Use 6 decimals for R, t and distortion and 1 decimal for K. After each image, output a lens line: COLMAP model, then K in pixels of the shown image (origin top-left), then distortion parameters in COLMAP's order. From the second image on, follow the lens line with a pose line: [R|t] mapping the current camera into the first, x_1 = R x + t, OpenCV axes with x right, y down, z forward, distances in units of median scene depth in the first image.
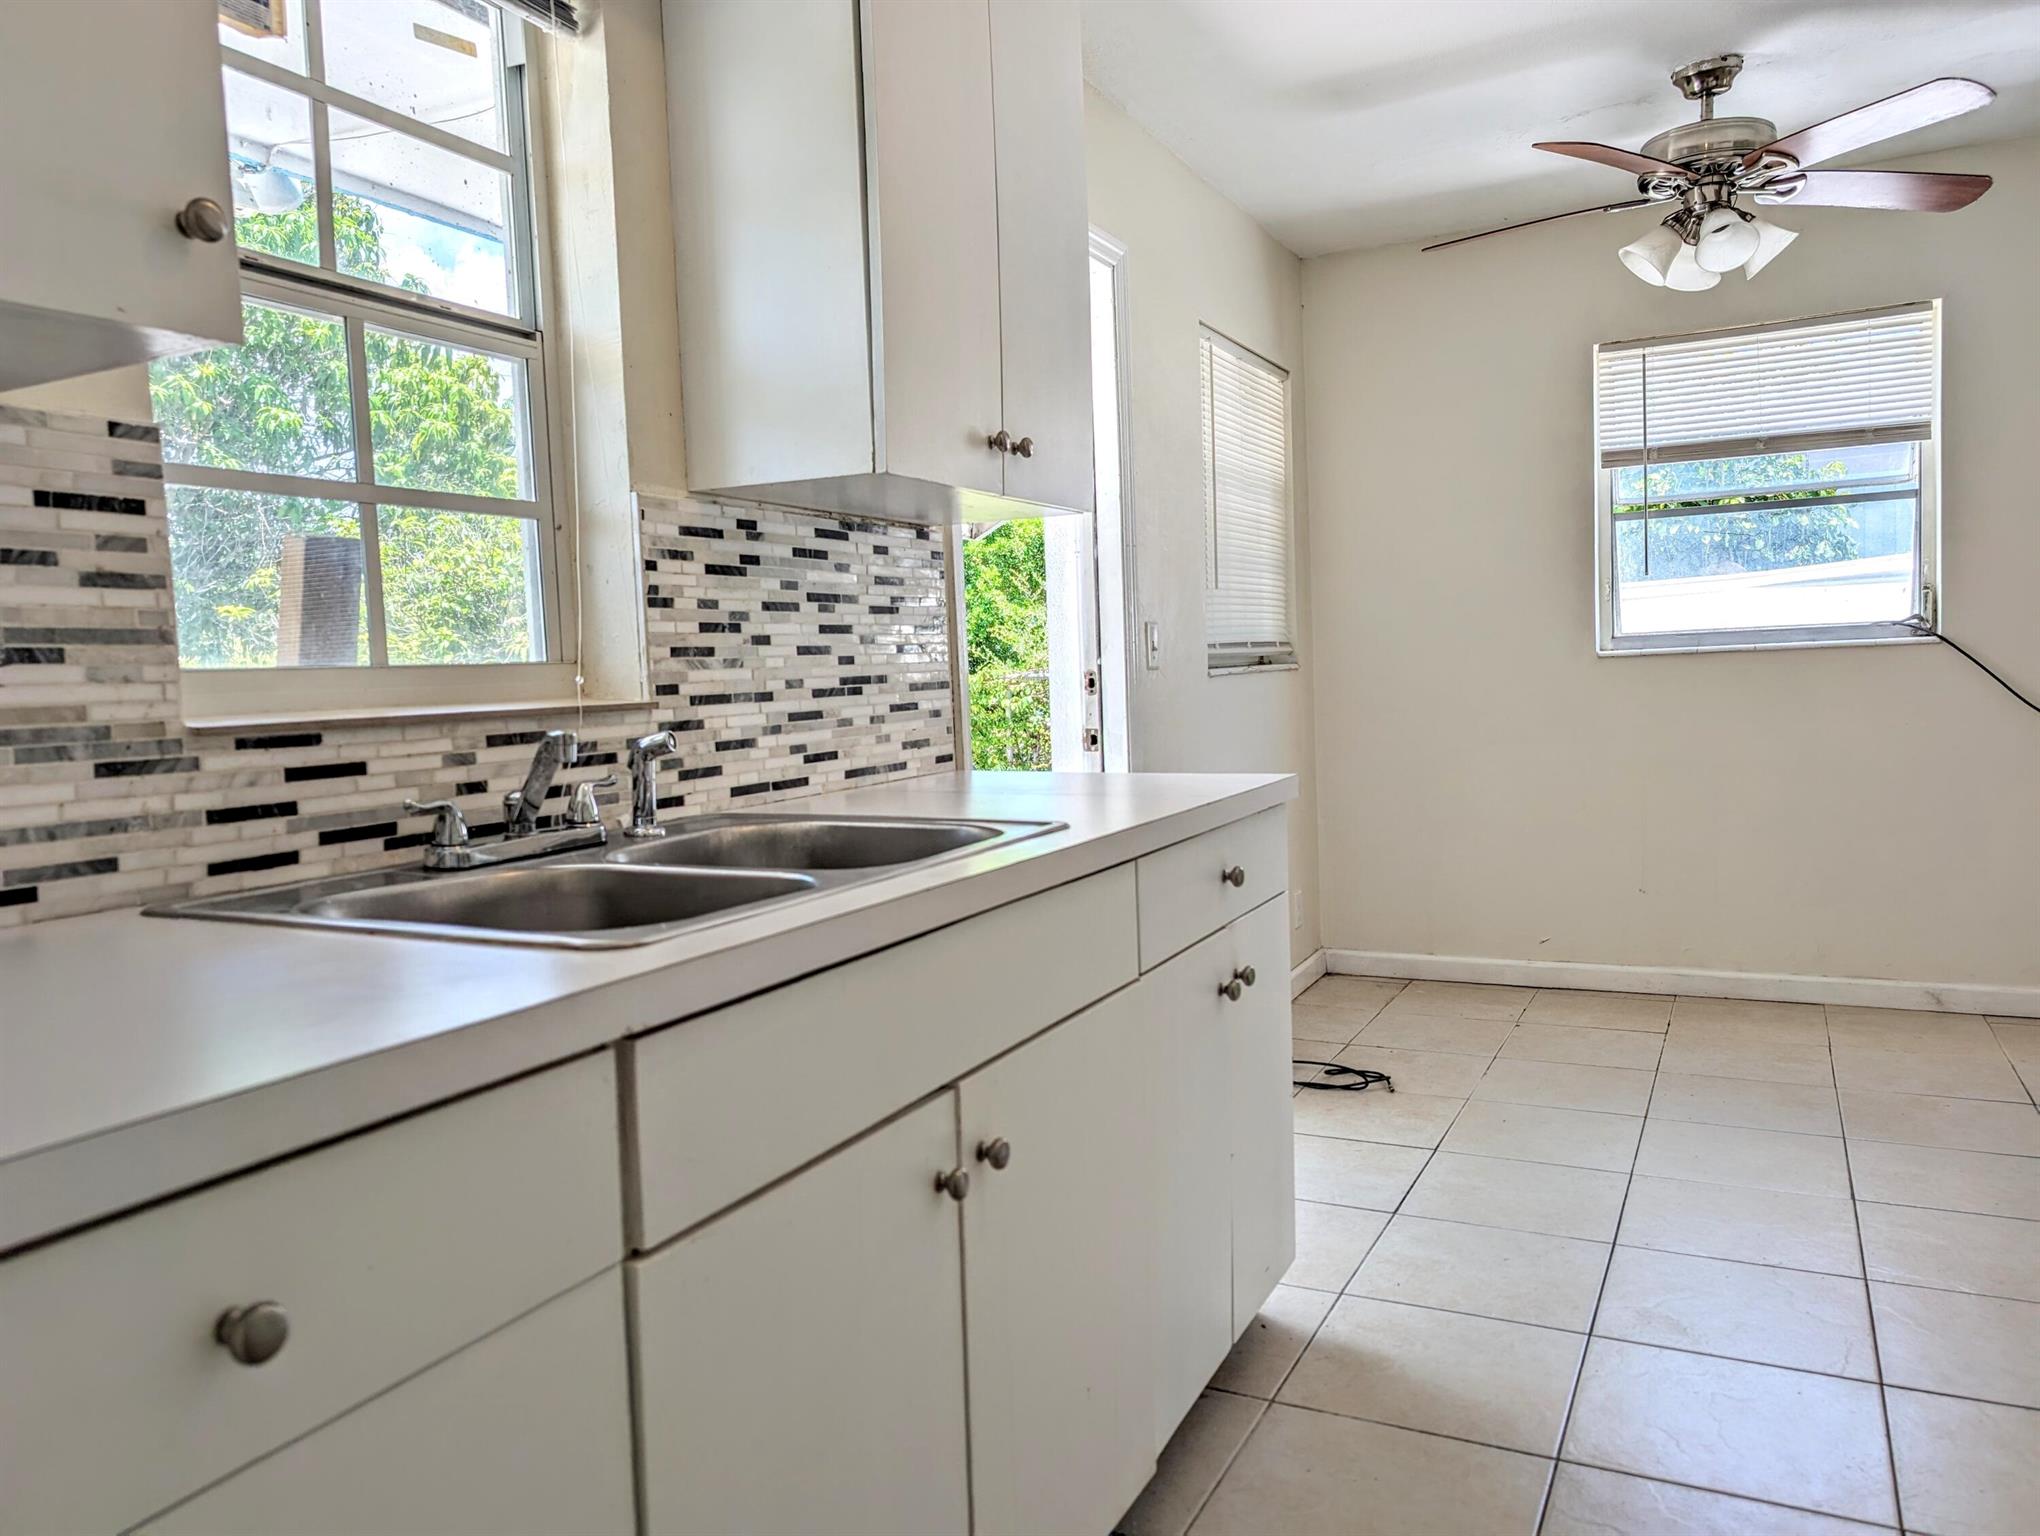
lens RADIAL K [[1459.0, 0, 1020.4], [0, 1459.0, 760.6], [0, 0, 1]] dist [0.037303, 0.003139]
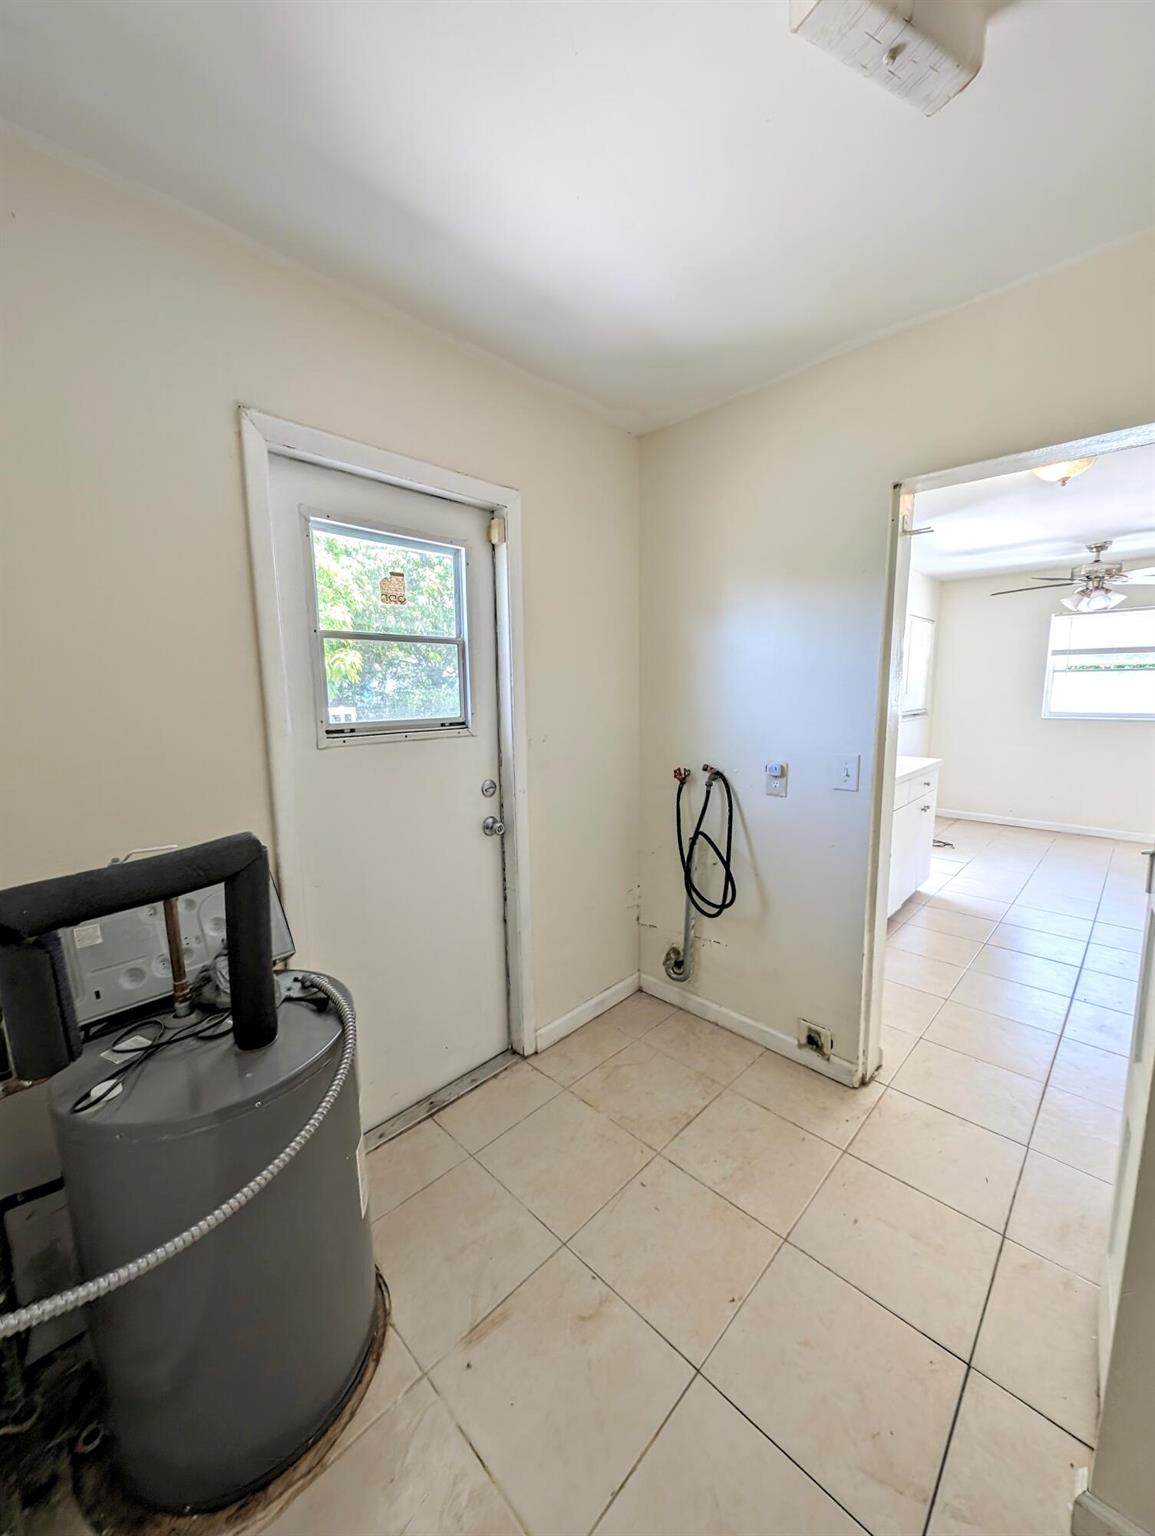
lens RADIAL K [[583.2, 0, 578.7], [0, 583.2, 769.3], [0, 0, 1]] dist [0.002533, -0.000071]
pose [[0.951943, 0.069871, -0.298198, -0.198483], [-0.044364, 0.994819, 0.091471, -0.046476], [0.303044, -0.073845, 0.950111, -0.581678]]
